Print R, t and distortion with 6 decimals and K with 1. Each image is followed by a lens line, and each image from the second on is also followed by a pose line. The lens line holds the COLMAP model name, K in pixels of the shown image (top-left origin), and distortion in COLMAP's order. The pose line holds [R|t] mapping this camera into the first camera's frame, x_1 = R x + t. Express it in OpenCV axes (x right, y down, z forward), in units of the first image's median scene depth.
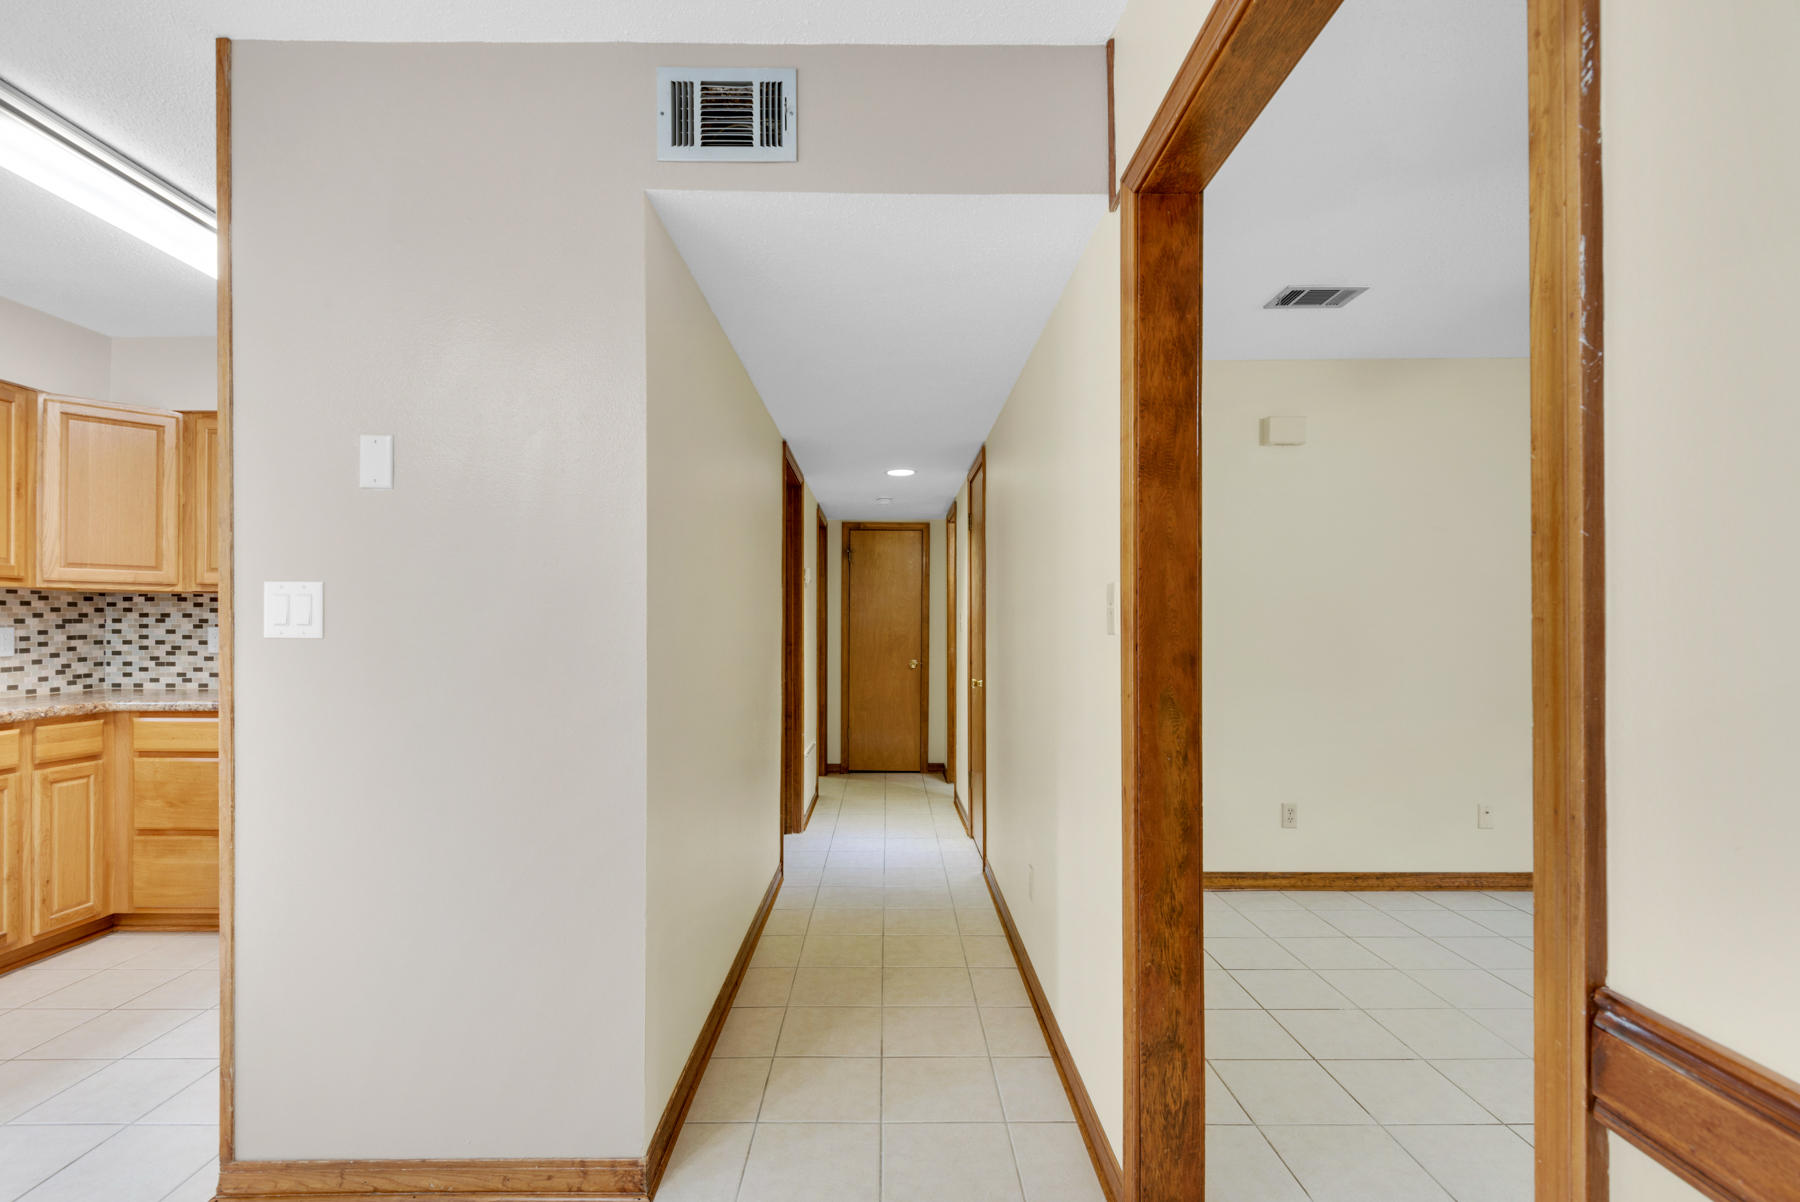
lens RADIAL K [[823.8, 0, 898.8], [0, 823.8, 629.1], [0, 0, 1]] dist [0.018872, -0.010281]
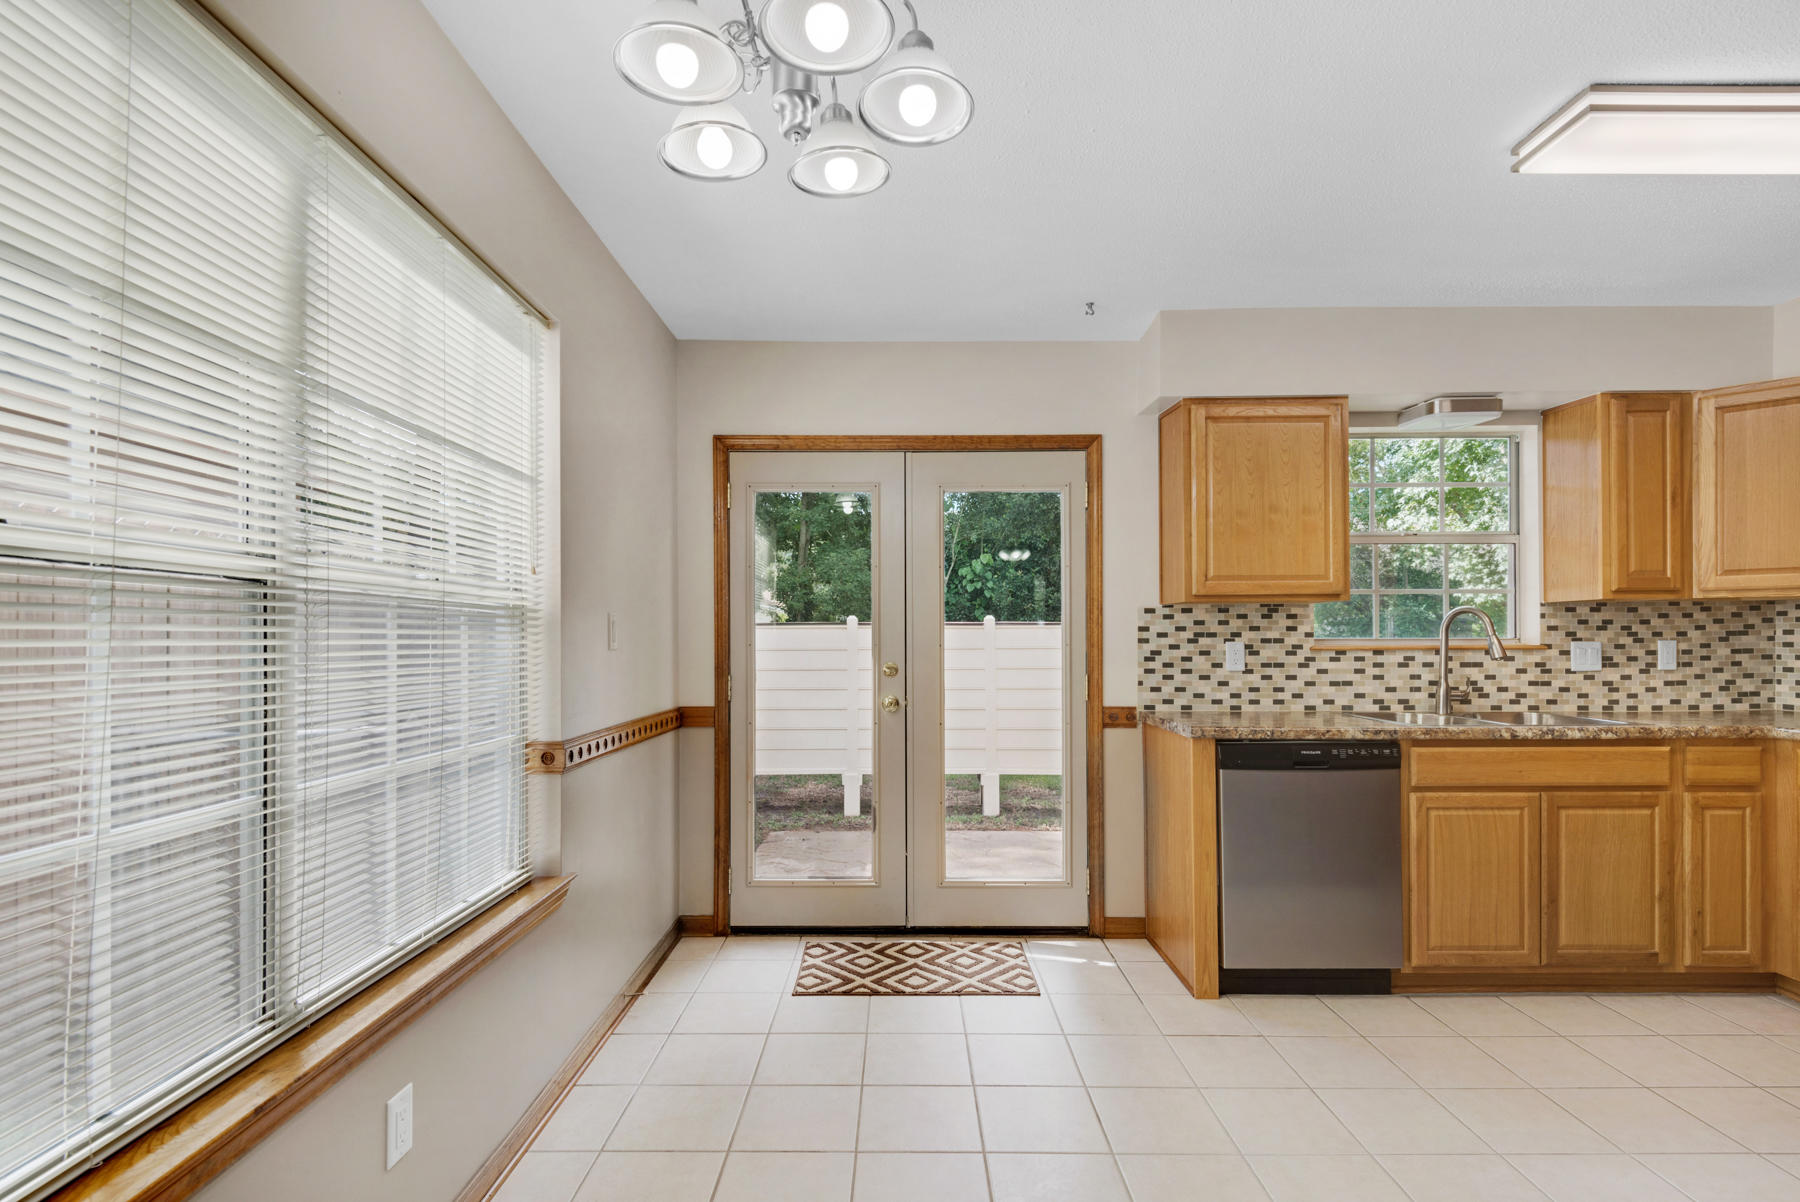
lens RADIAL K [[858.8, 0, 891.4], [0, 858.8, 635.6], [0, 0, 1]] dist [0.024864, -0.017415]
pose [[-0.018383, -0.004165, -0.999822, -0.026811], [0.003208, 0.999986, -0.004224, -0.005930], [0.999826, -0.003285, -0.018370, 0.088548]]
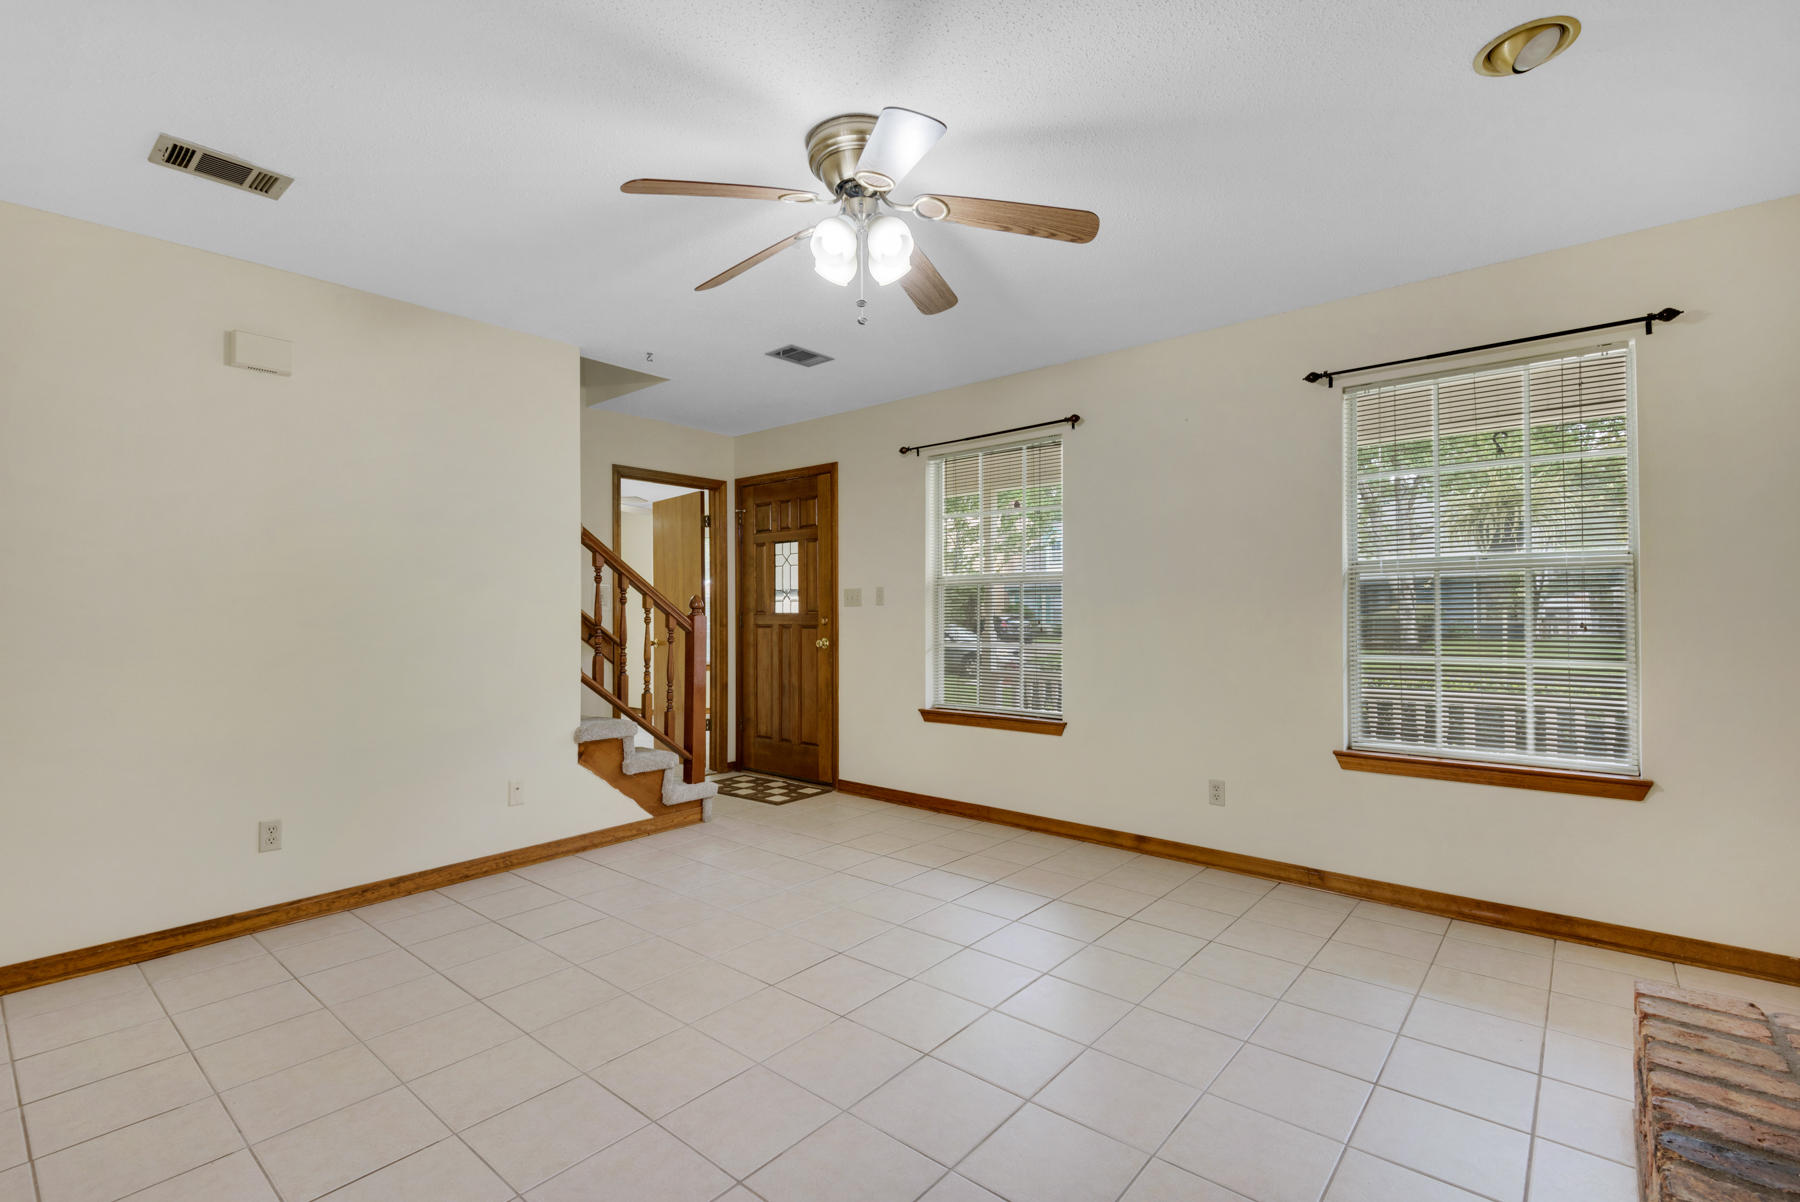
lens RADIAL K [[823.8, 0, 897.2], [0, 823.8, 602.3], [0, 0, 1]] dist [0.018872, -0.010281]
pose [[0.648528, -0.000354, 0.761191, 0.269820], [0.007292, 0.999957, -0.005748, 0.010022], [-0.761156, 0.009278, 0.648502, 0.019641]]
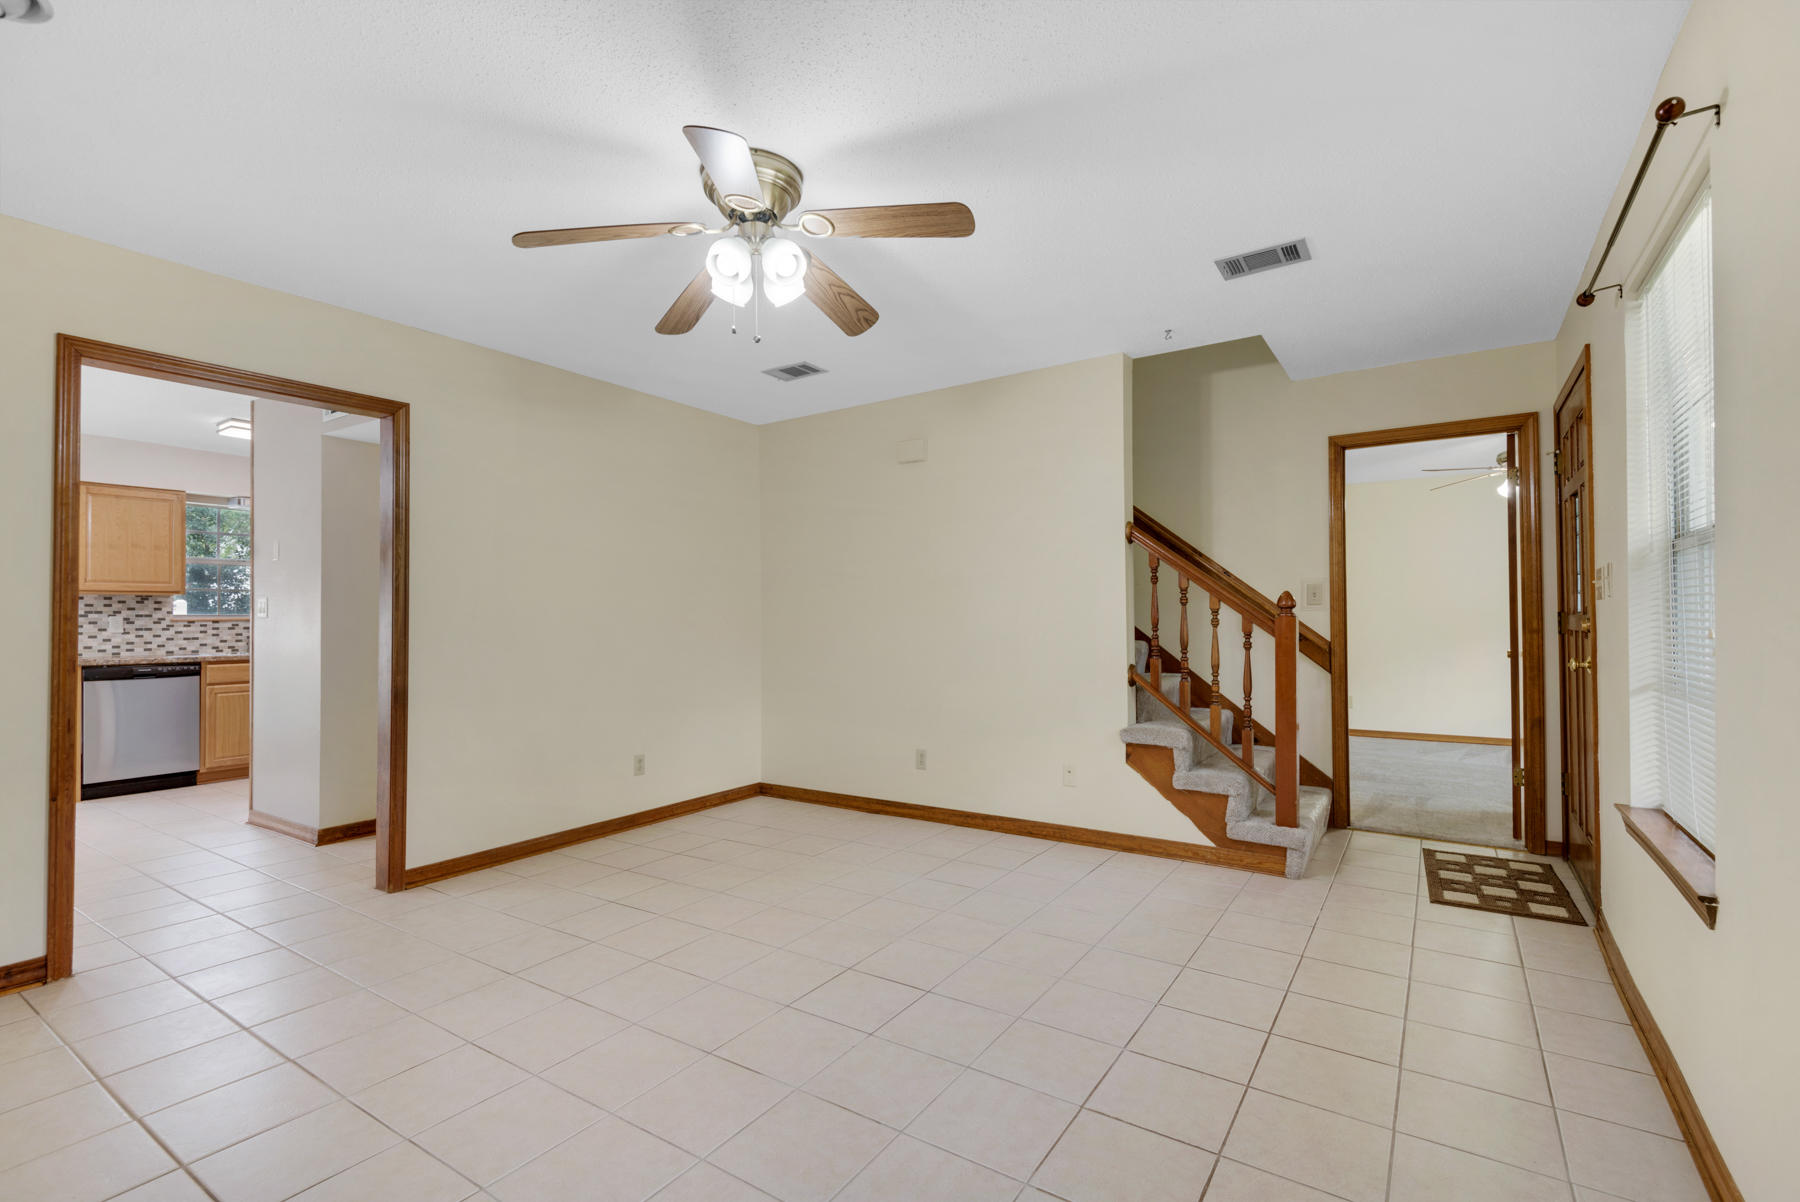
lens RADIAL K [[823.8, 0, 906.4], [0, 823.8, 602.0], [0, 0, 1]] dist [0.018872, -0.010281]
pose [[0.827857, -0.019866, -0.560588, 1.211249], [0.009395, 0.999724, -0.021555, 0.019895], [0.560861, 0.012578, 0.827815, -0.027841]]
